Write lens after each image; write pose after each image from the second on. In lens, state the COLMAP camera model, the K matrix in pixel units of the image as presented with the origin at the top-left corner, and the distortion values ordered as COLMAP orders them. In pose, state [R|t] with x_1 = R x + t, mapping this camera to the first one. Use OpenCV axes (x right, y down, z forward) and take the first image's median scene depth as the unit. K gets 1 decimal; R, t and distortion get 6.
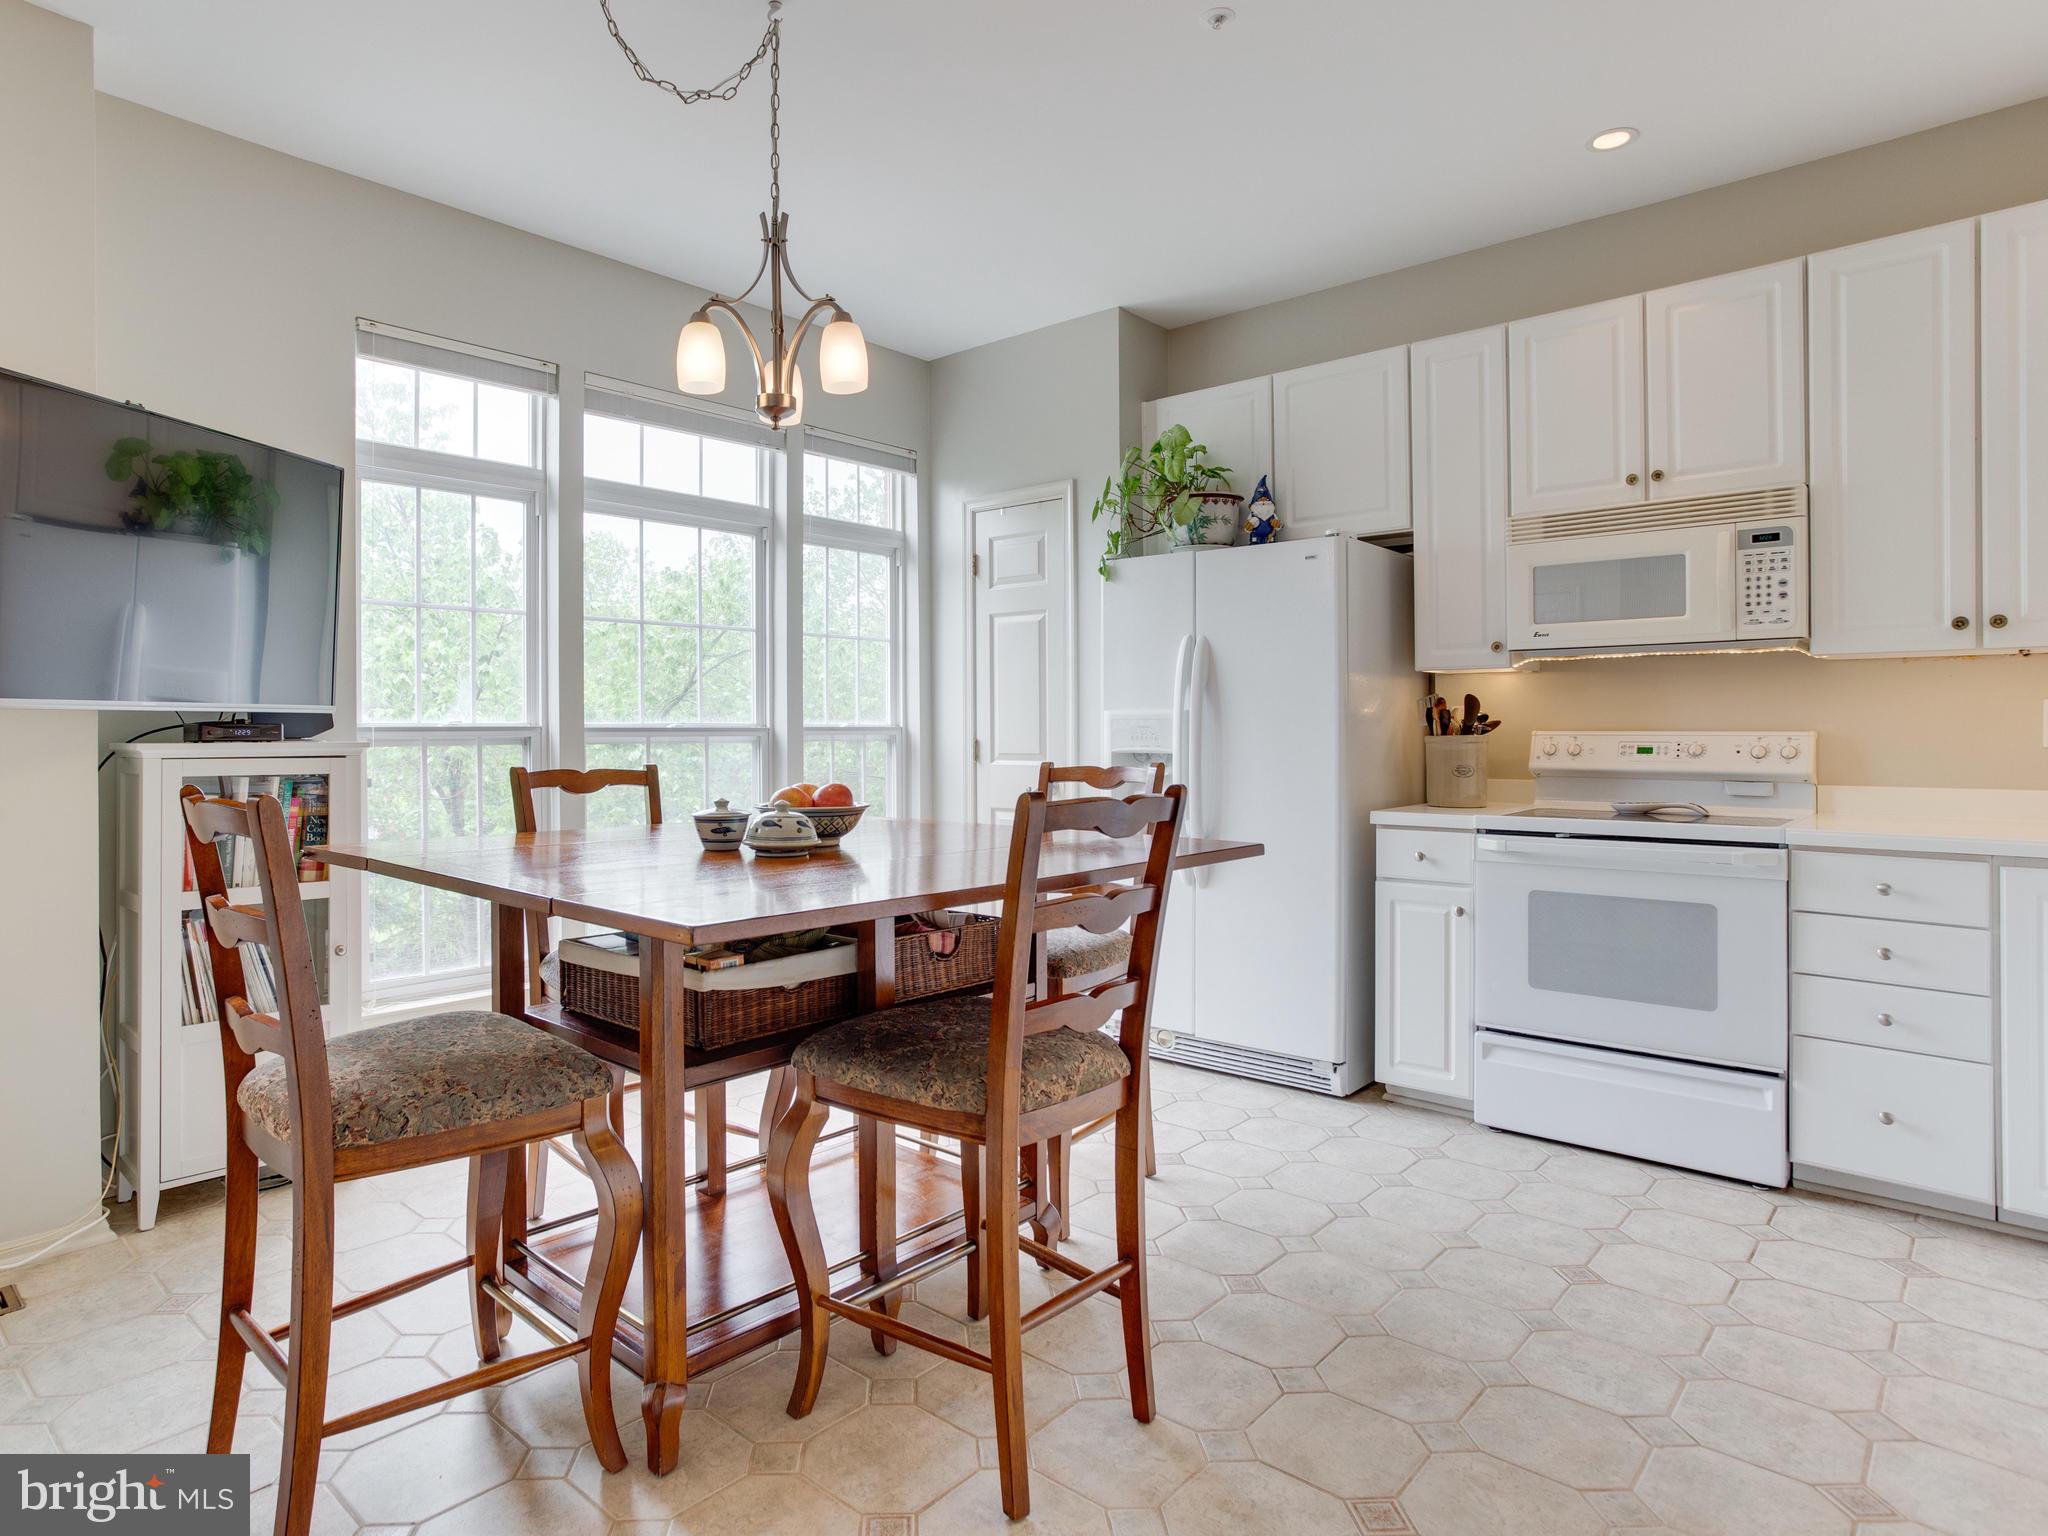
lens RADIAL K [[1188.7, 0, 1003.0], [0, 1188.7, 719.3], [0, 0, 1]] dist [-0.002141, 0.000989]
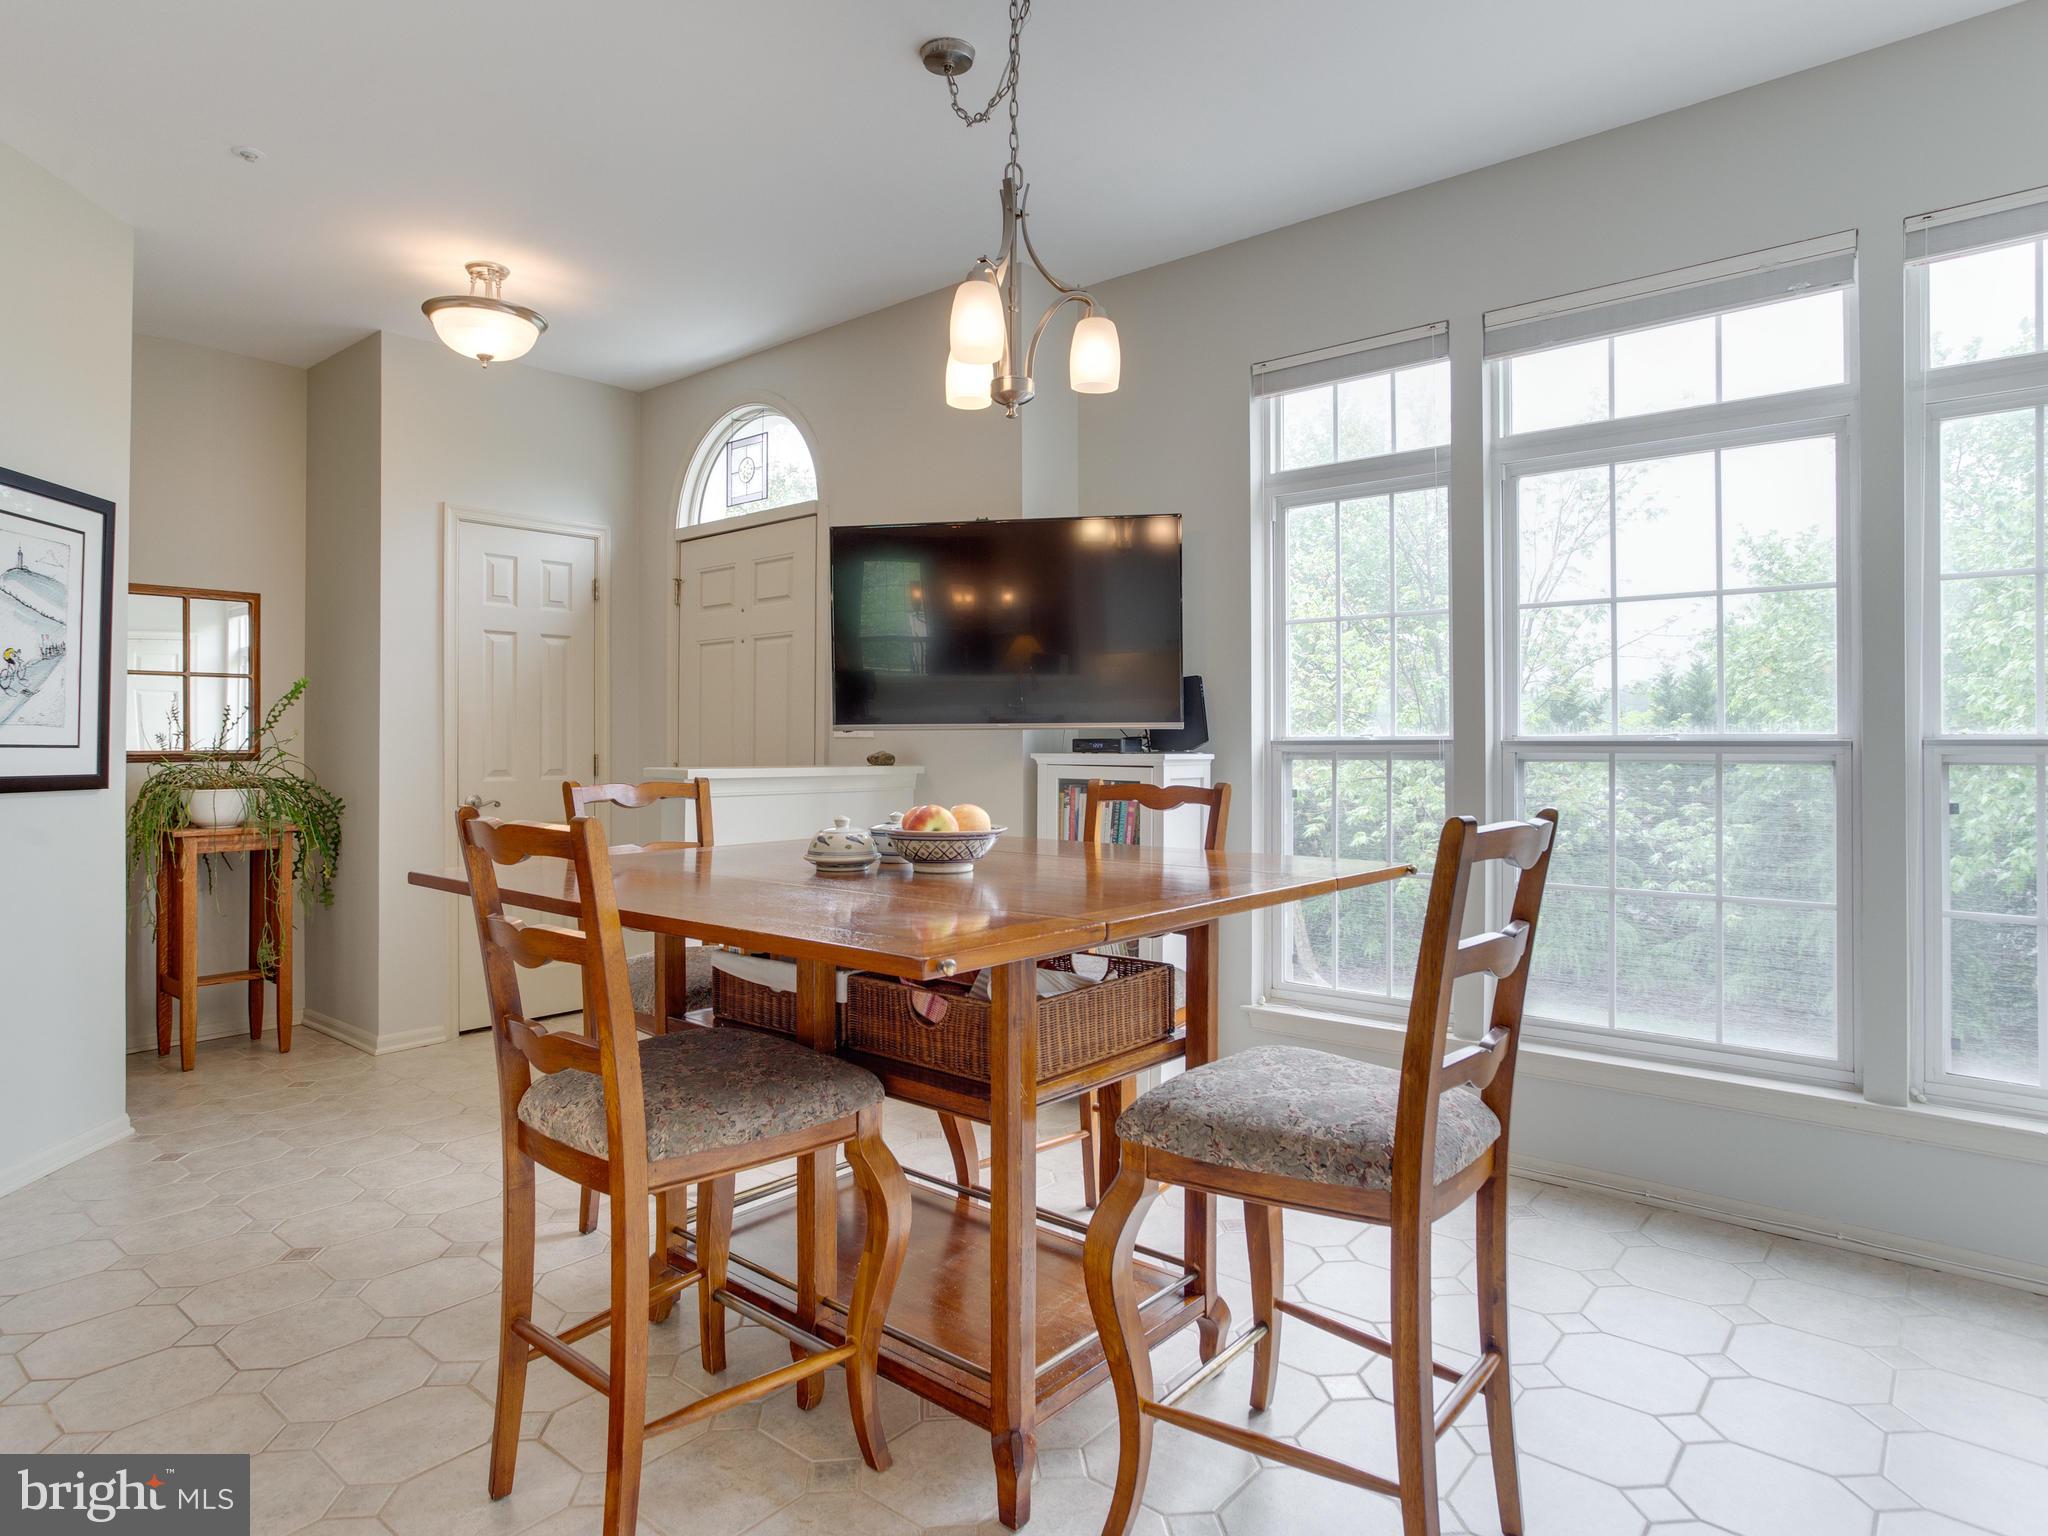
lens RADIAL K [[1188.7, 0, 1003.0], [0, 1188.7, 719.3], [0, 0, 1]] dist [-0.002141, 0.000989]
pose [[0.042179, -0.014920, -0.998999, 0.546791], [0.008536, 0.999857, -0.014572, 0.001161], [0.999074, -0.007913, 0.042300, 0.744282]]
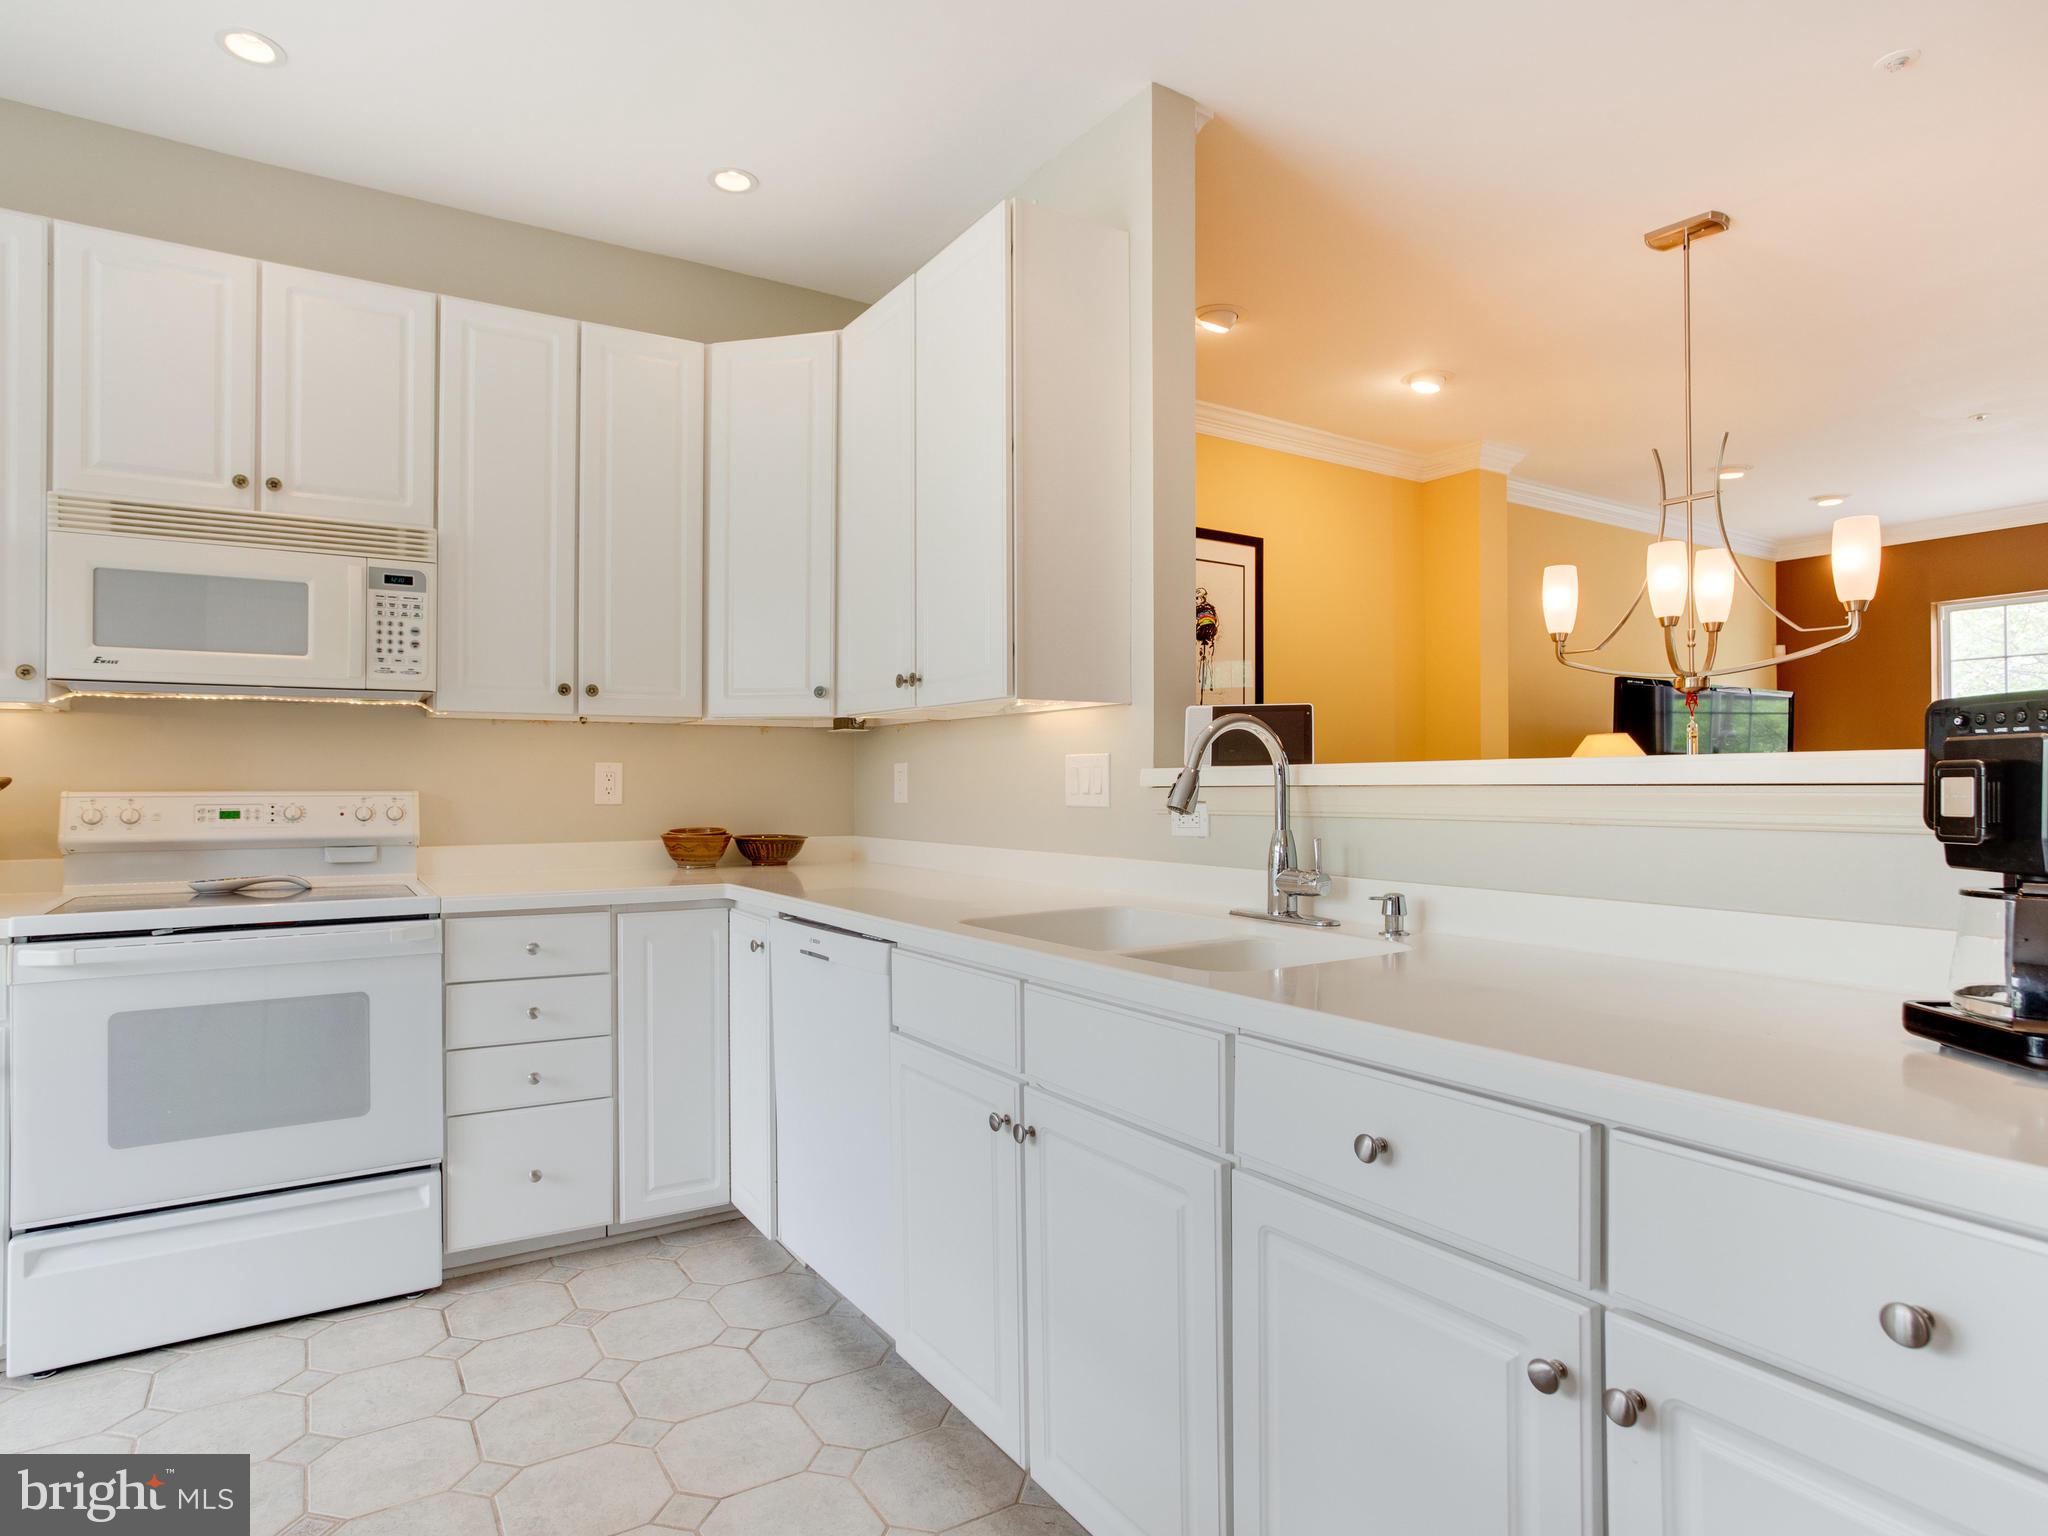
lens RADIAL K [[1115.5, 0, 1013.6], [0, 1115.5, 771.7], [0, 0, 1]] dist [-0.055930, 0.029067]
pose [[0.296682, 0.012619, 0.954893, -0.023665], [-0.004786, 0.999920, -0.011727, 0.002717], [-0.954964, -0.001091, 0.296719, 0.292259]]
